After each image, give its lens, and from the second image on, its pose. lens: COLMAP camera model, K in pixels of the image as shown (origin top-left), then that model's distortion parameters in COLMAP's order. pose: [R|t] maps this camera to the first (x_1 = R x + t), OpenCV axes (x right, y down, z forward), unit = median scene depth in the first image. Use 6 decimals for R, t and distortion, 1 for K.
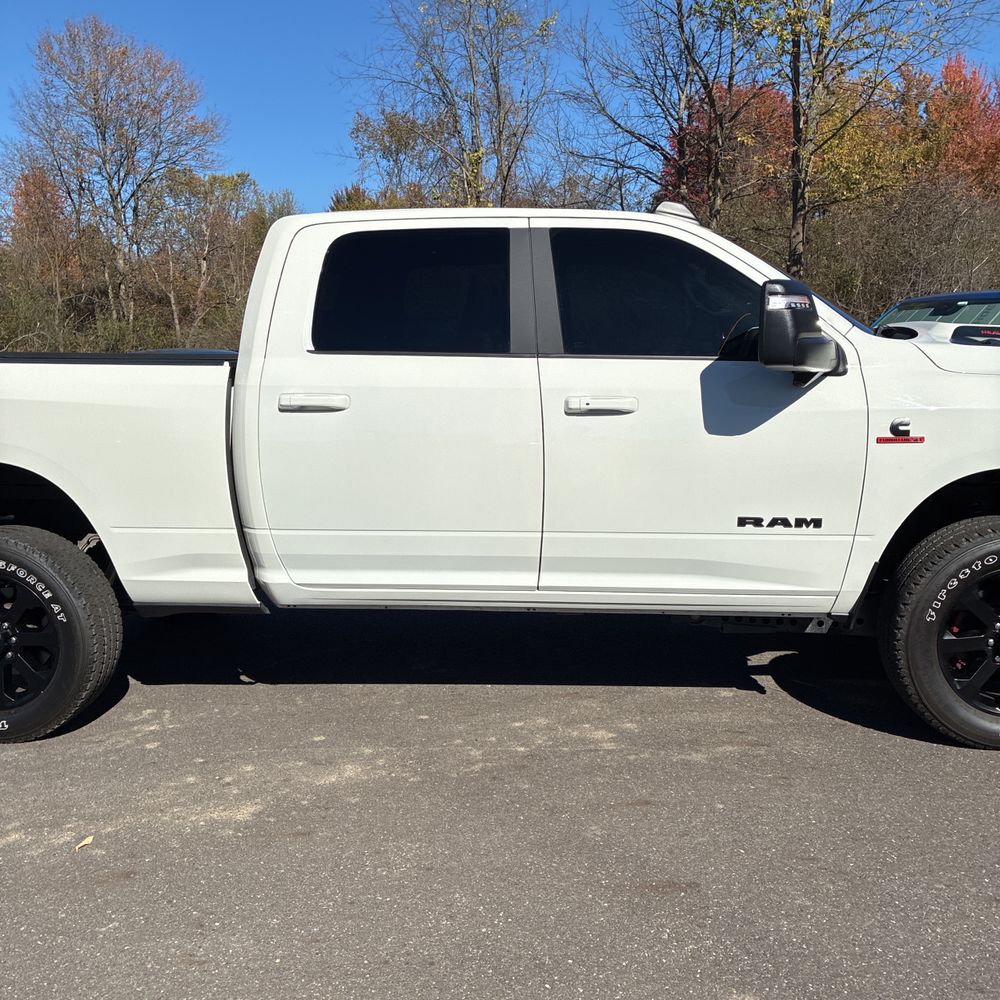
lens RADIAL K [[1009.2, 0, 504.4], [0, 1009.2, 491.7], [0, 0, 1]] dist [0.004050, 0.019589]
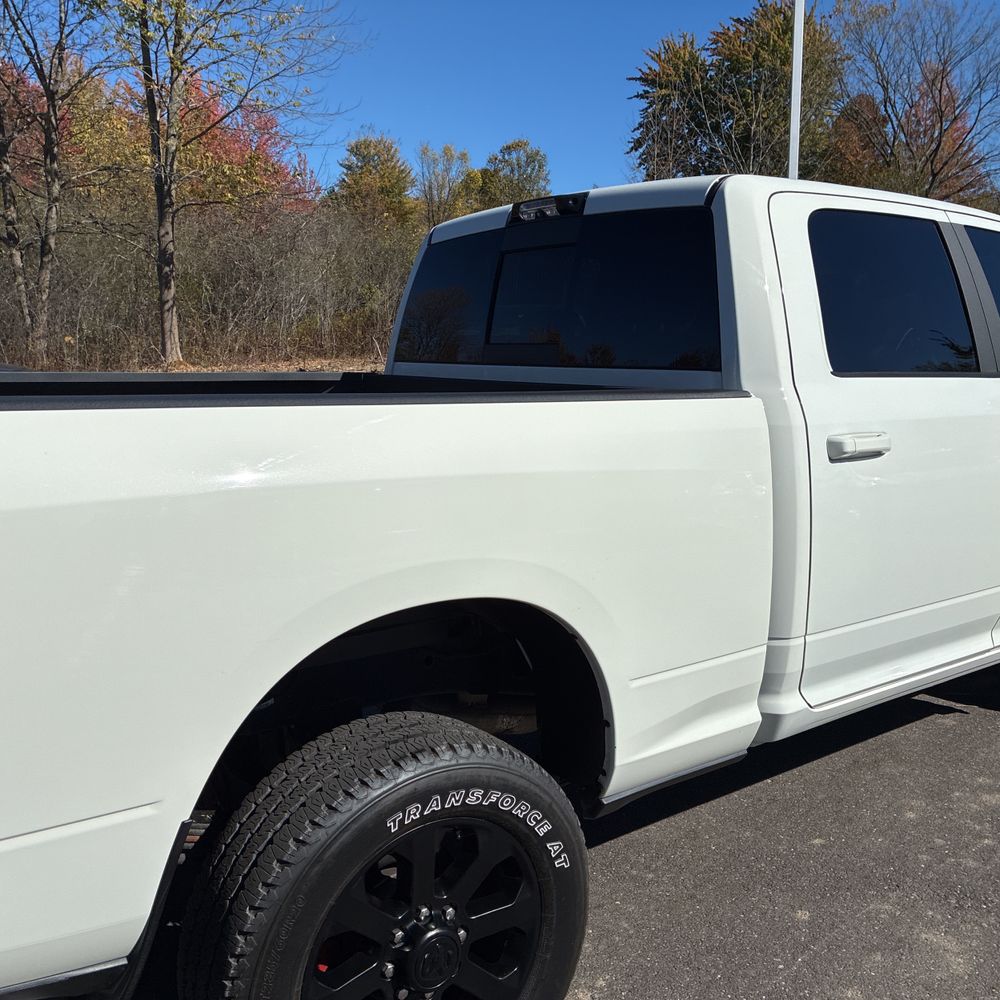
lens RADIAL K [[1004.8, 0, 494.5], [0, 1004.8, 495.2], [0, 0, 1]] dist [0.023637, 0.006789]
pose [[0.752020, -0.086446, 0.653447, -0.754920], [0.086333, 0.995740, 0.032373, -0.088284], [-0.653462, 0.032069, 0.756280, 0.567254]]
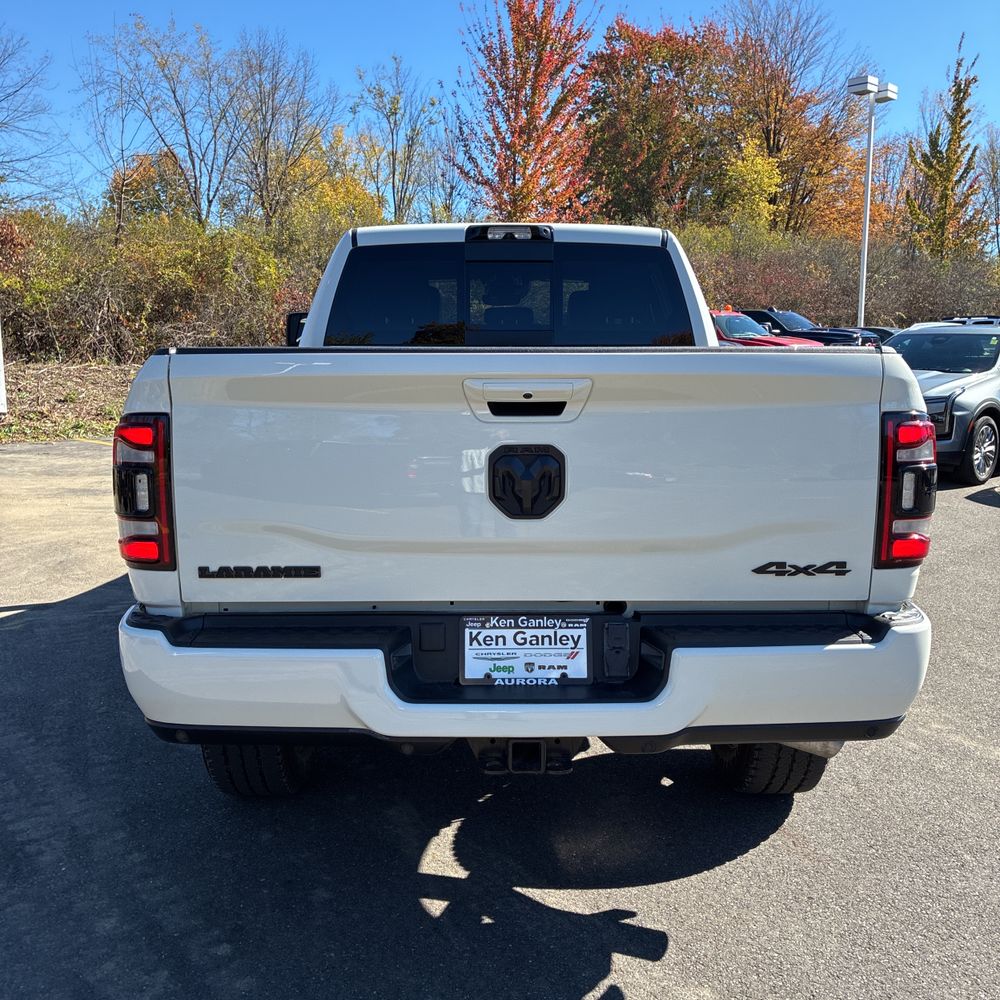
lens RADIAL K [[999.2, 0, 500.0], [0, 999.2, 500.0], [0, 0, 1]] dist [0.066098, -0.092840]
pose [[-0.087320, -0.136297, 0.986812, -1.287544], [0.145033, 0.978302, 0.147955, -0.159654], [-0.985566, 0.156040, -0.065658, 1.234963]]
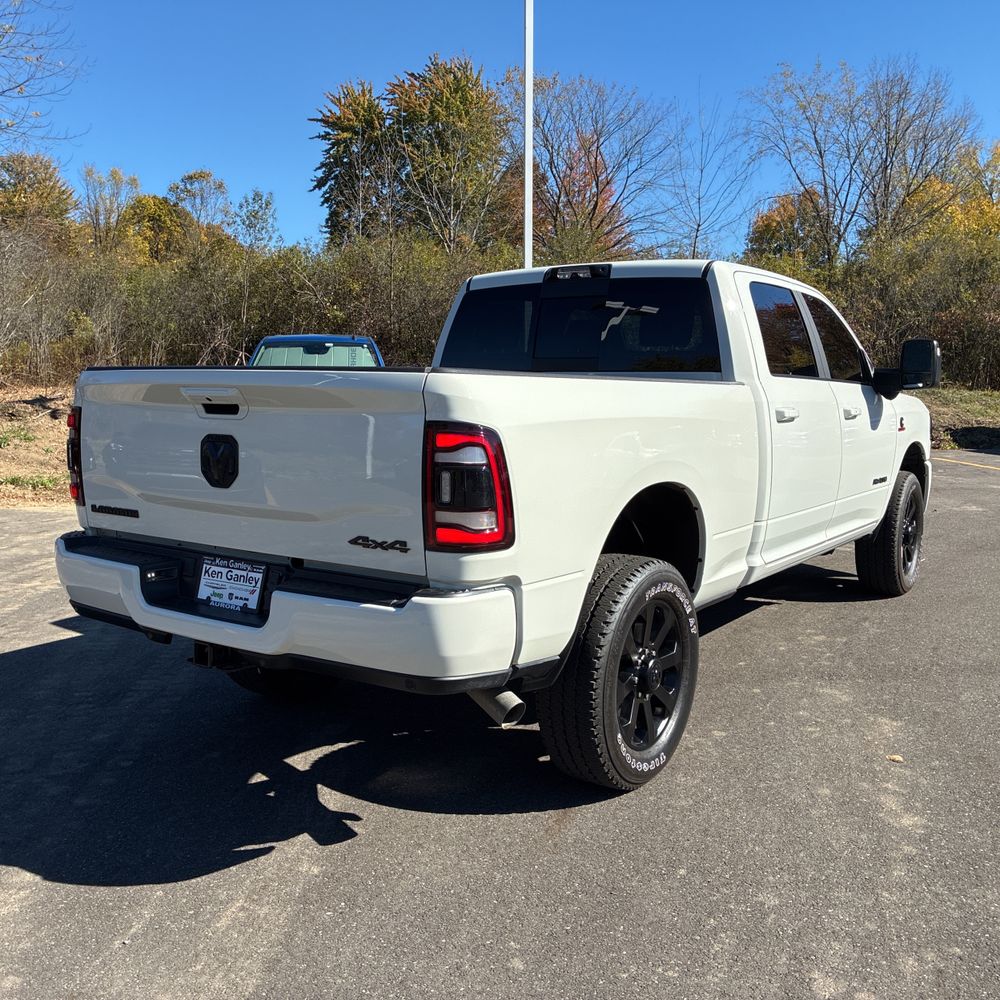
lens RADIAL K [[1004.1, 0, 500.0], [0, 1004.1, 500.0], [0, 0, 1]] dist [0.003868, 0.043609]
pose [[0.504002, -0.087200, 0.859289, -1.307914], [0.111339, 0.993149, 0.035480, -0.059524], [-0.856496, 0.077791, 0.510258, 0.600619]]
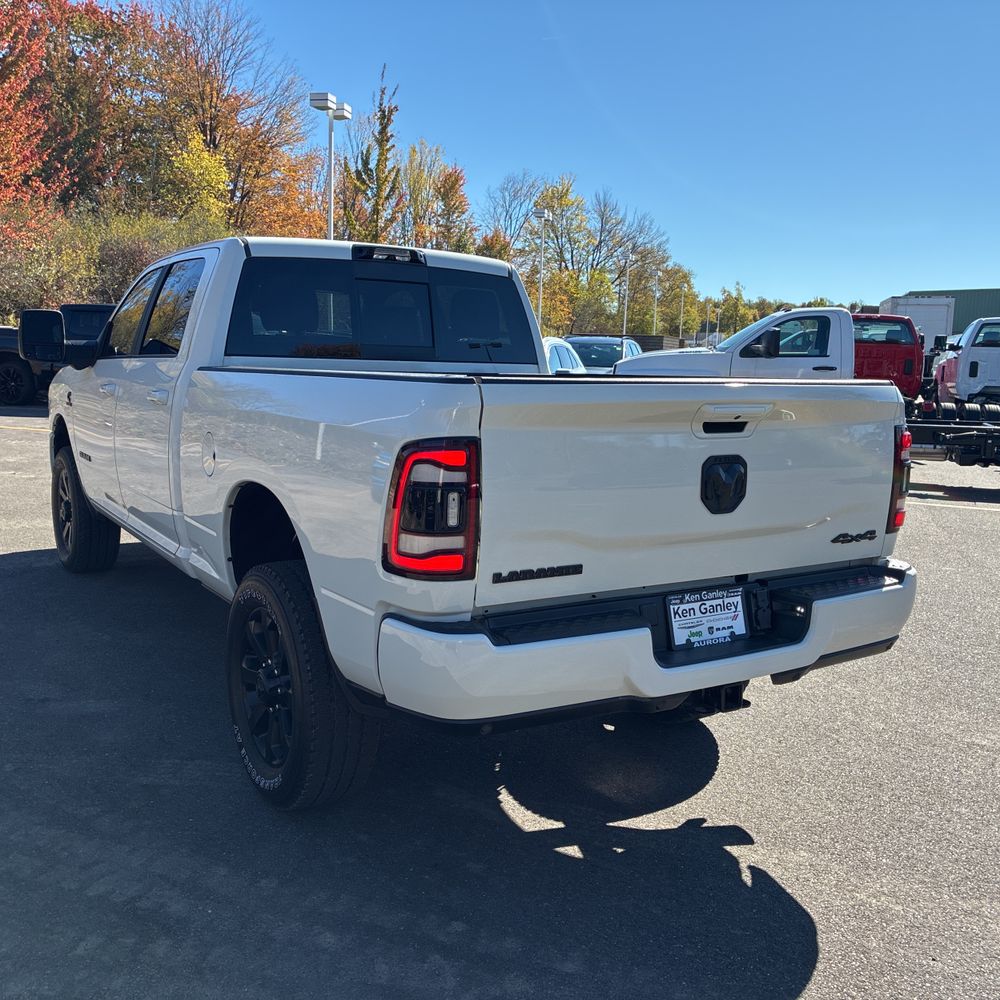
lens RADIAL K [[1004.8, 0, 494.5], [0, 1004.8, 495.2], [0, 0, 1]] dist [0.023637, 0.006789]
pose [[-0.594252, -0.119291, 0.795383, -1.214037], [0.093500, 0.971987, 0.215634, -0.246828], [-0.798826, 0.202509, -0.566452, 1.715396]]
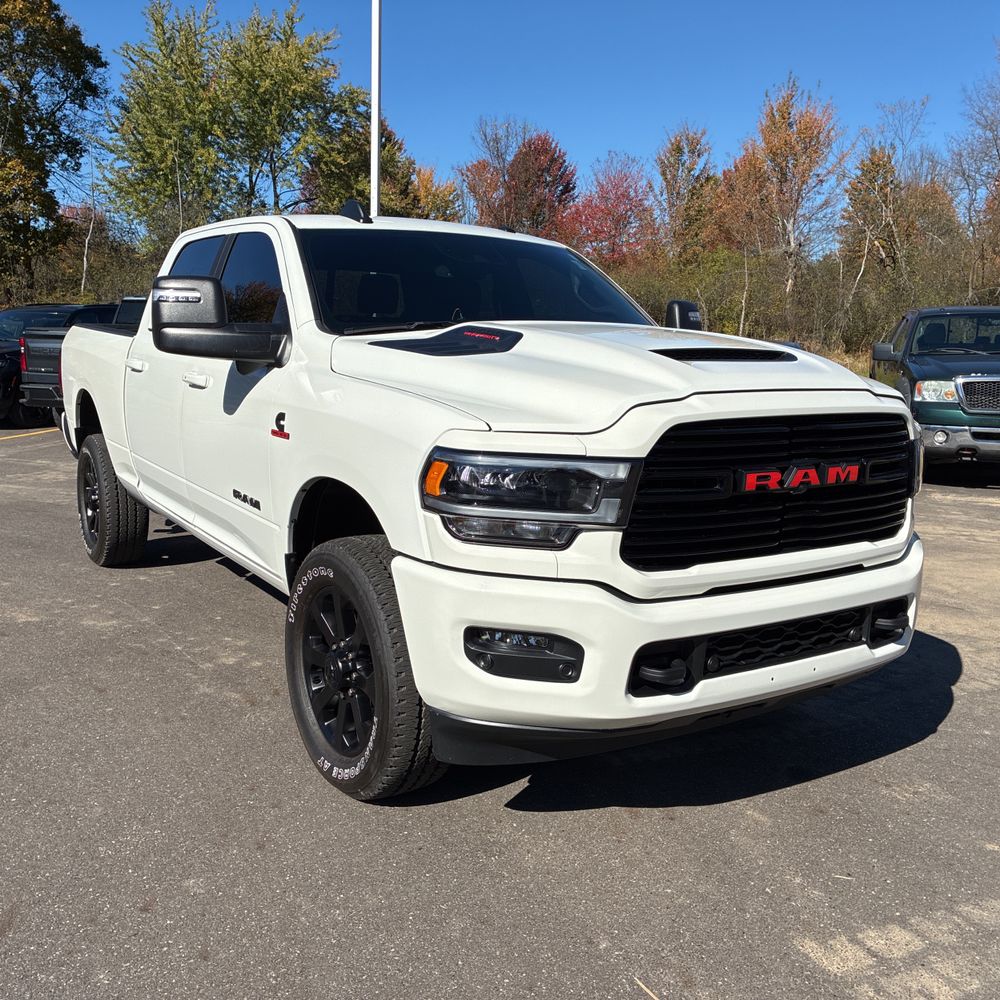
lens RADIAL K [[1004.1, 0, 500.0], [0, 1004.1, 500.0], [0, 0, 1]] dist [0.003868, 0.043609]
pose [[0.611992, 0.162308, -0.774029, 1.110000], [-0.151245, 0.984670, 0.086894, -0.090389], [0.776267, 0.063889, 0.627159, 0.466427]]
